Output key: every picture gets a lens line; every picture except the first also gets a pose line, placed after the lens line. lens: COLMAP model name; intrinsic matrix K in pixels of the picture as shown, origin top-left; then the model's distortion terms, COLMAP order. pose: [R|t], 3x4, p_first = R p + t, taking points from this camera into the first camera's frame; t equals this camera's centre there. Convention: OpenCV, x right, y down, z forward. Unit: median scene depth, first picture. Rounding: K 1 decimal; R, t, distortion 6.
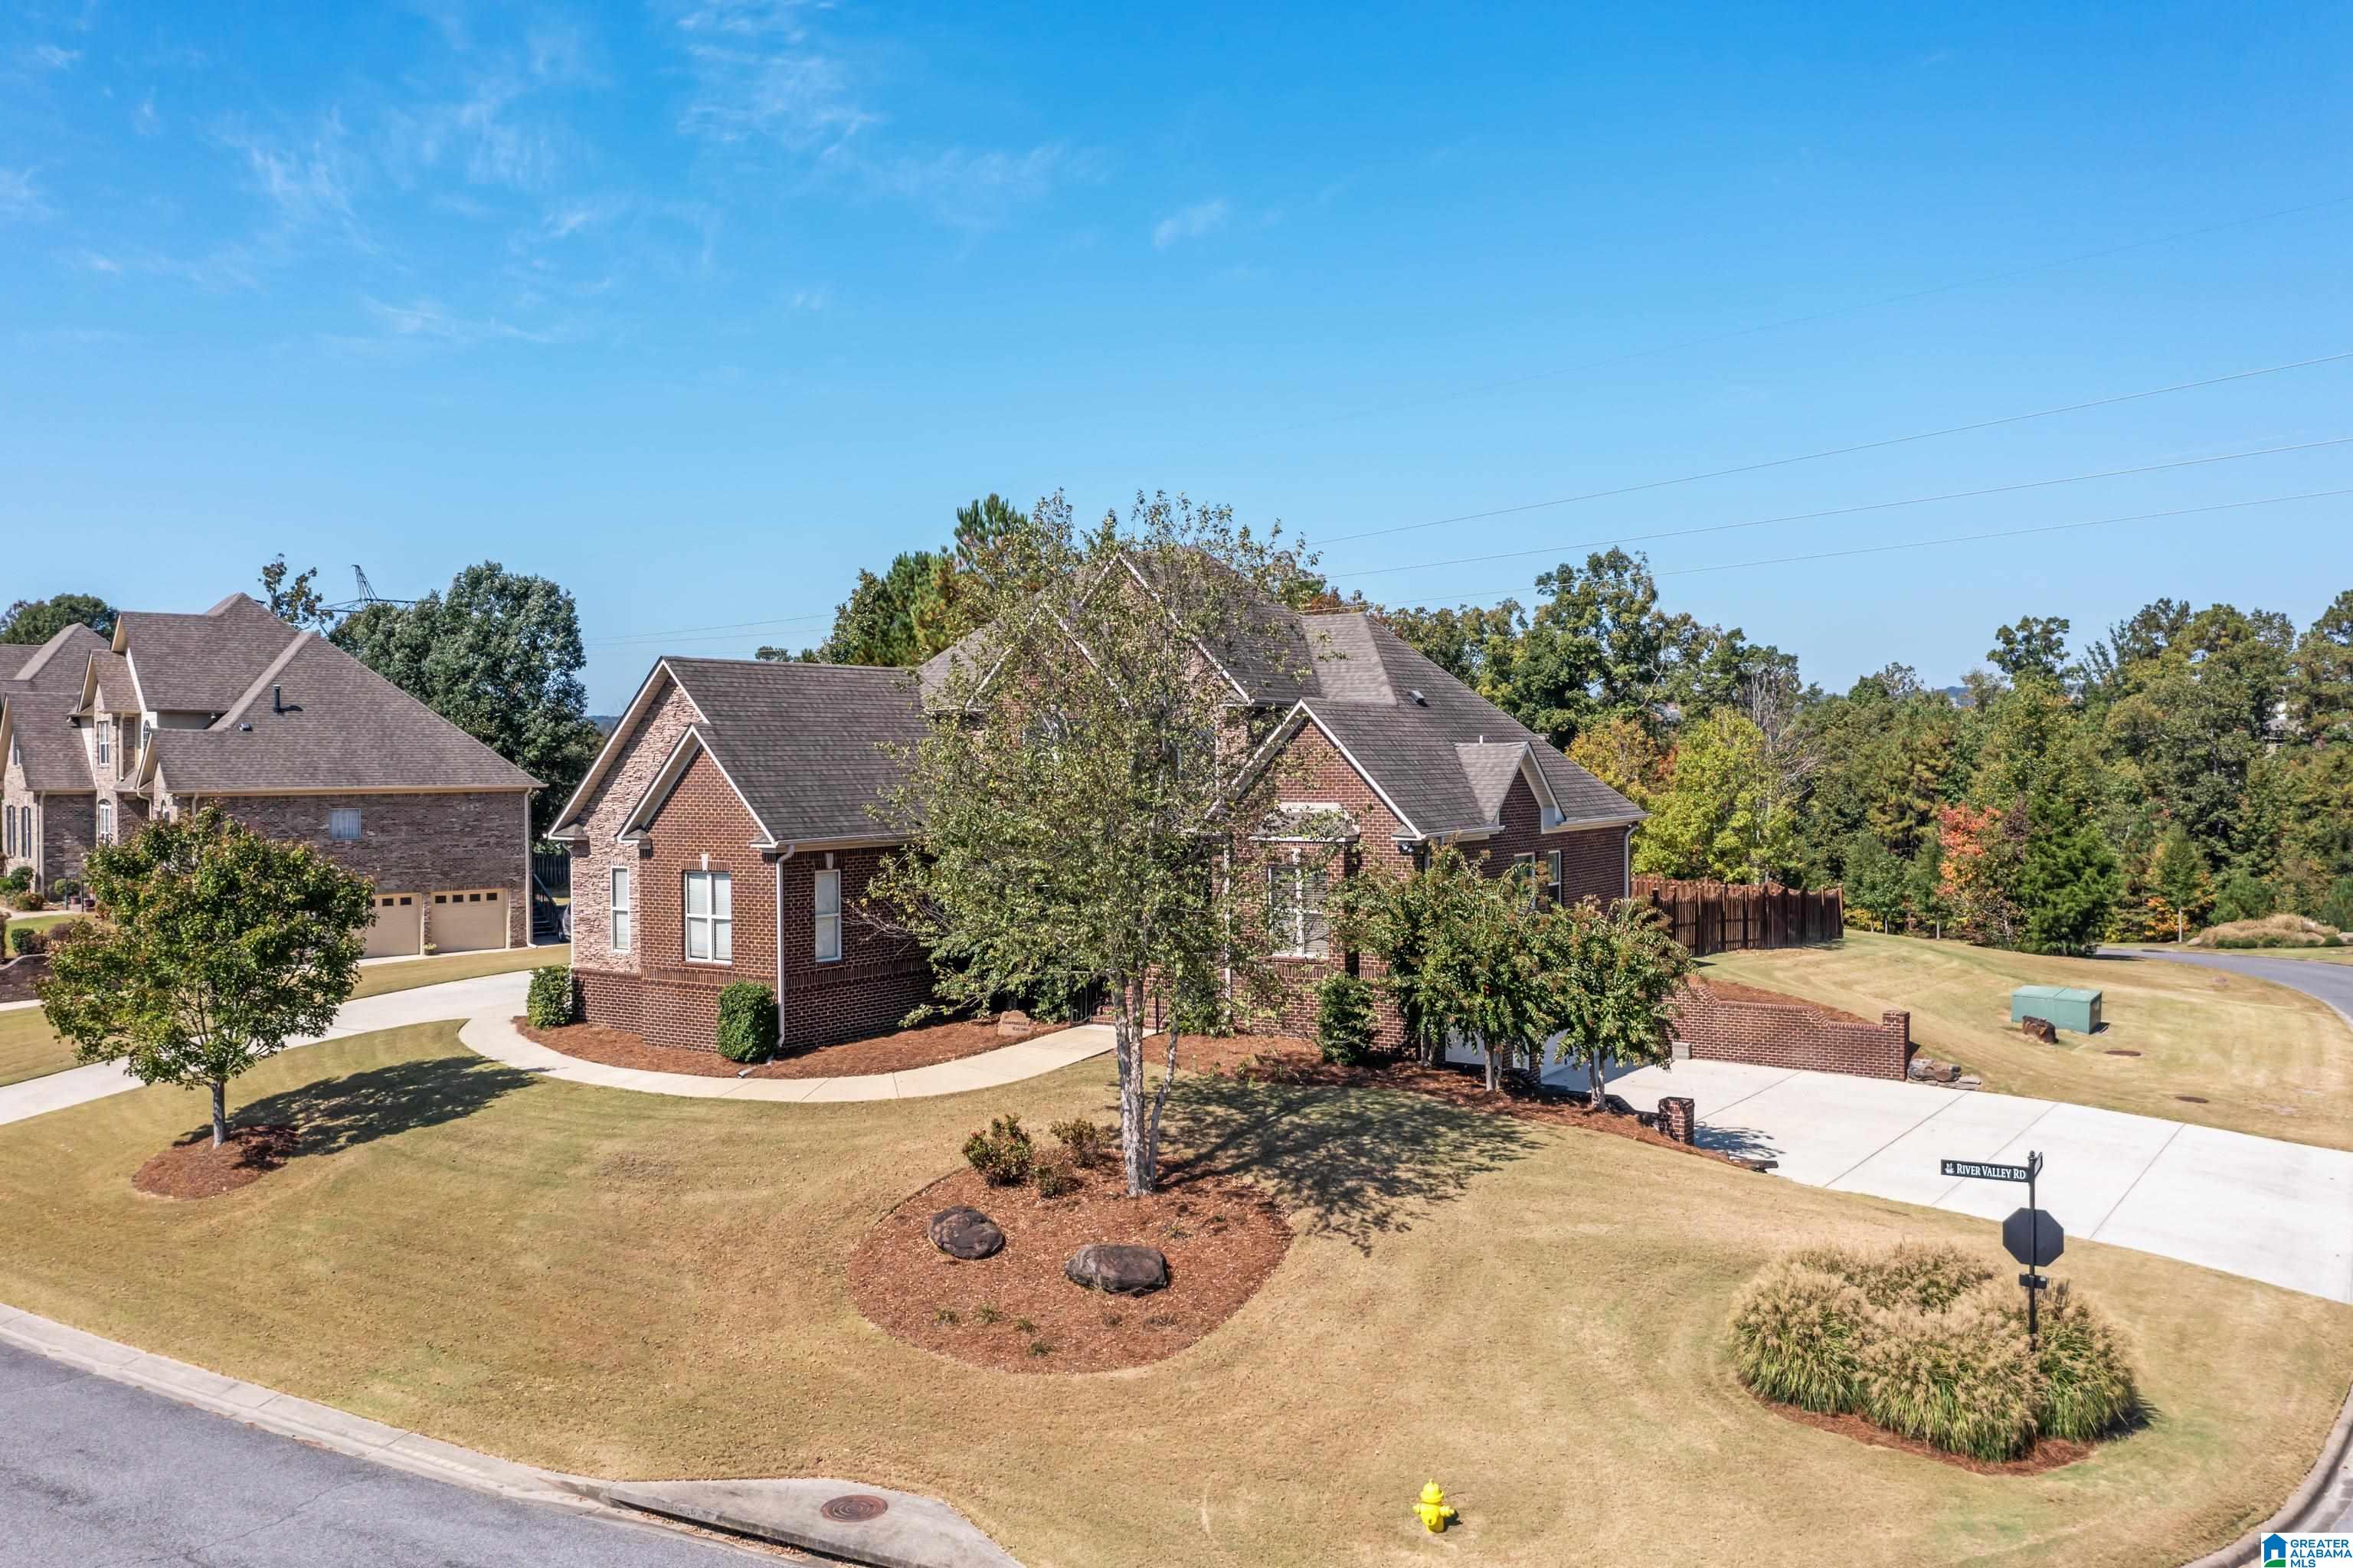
lens RADIAL K [[1909.9, 0, 1177.6], [0, 1909.9, 755.4], [0, 0, 1]] dist [-0.012800, -0.008371]
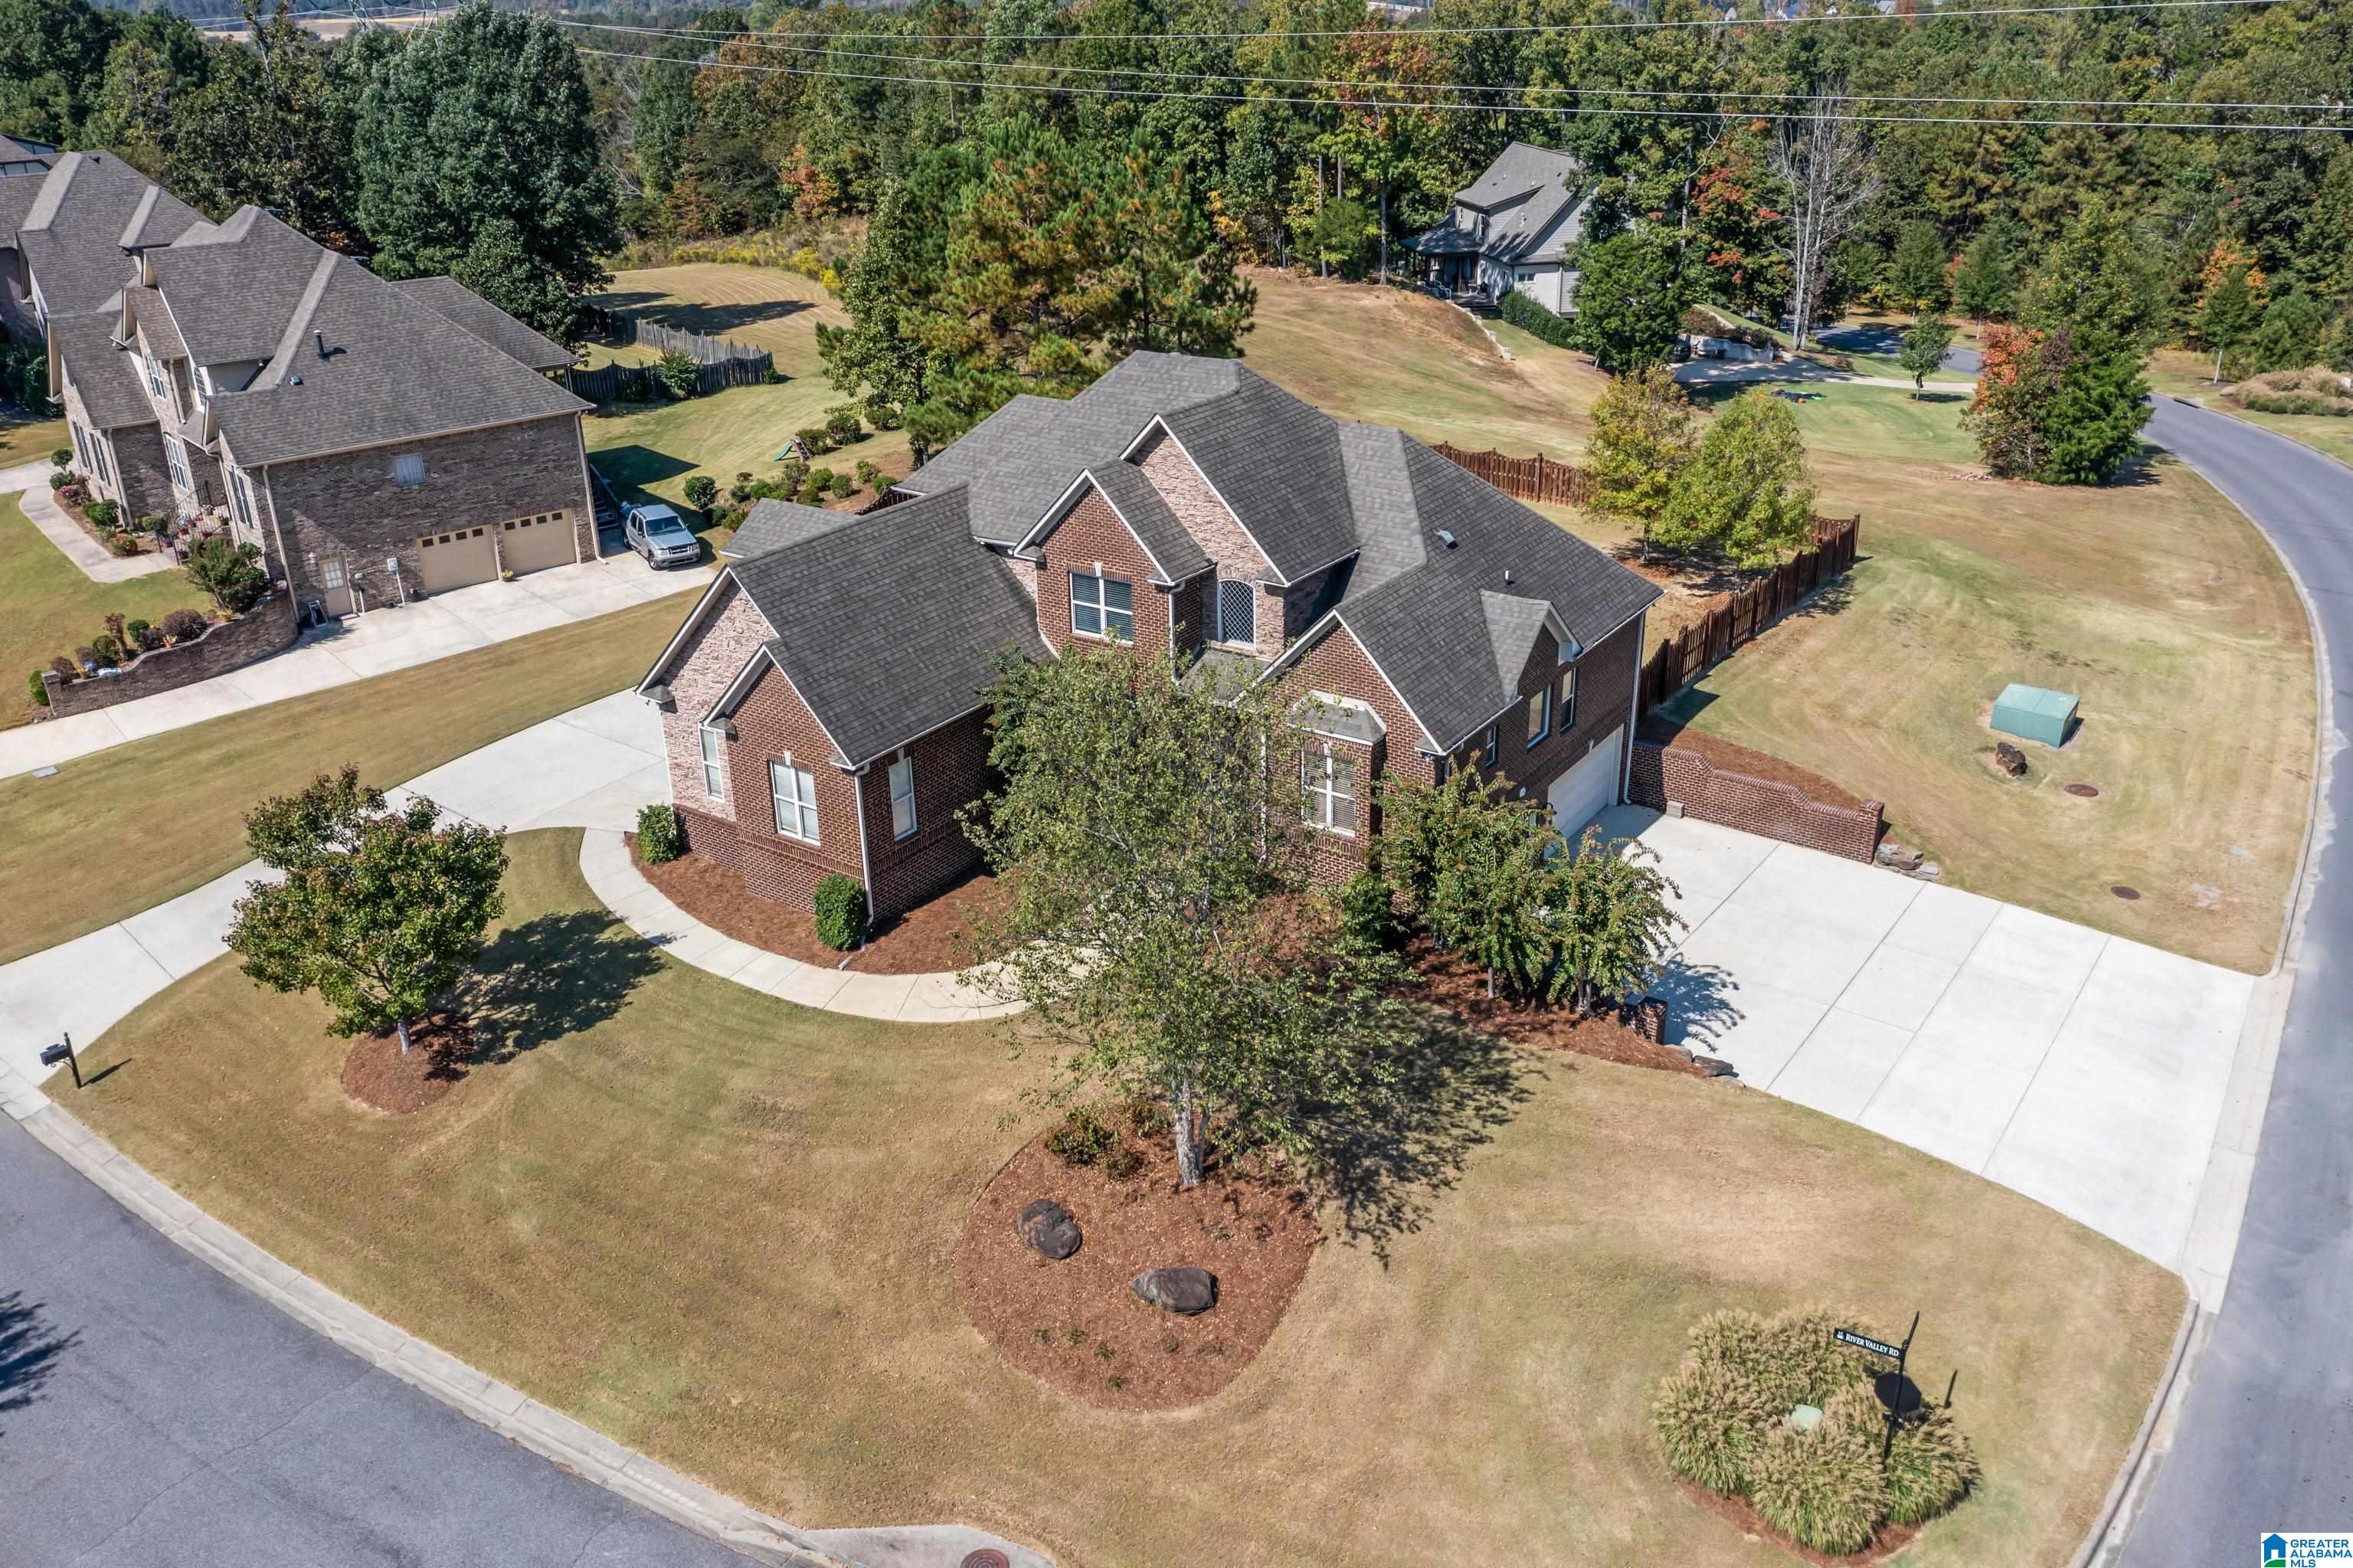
lens RADIAL K [[1891.5, 0, 1176.5], [0, 1891.5, 784.0], [0, 0, 1]] dist [-0.014319, -0.007682]
pose [[0.999797, -0.005185, -0.019450, -0.003025], [0.012554, 0.915920, 0.401165, -0.354544], [0.015735, -0.401327, 0.915799, 0.001797]]
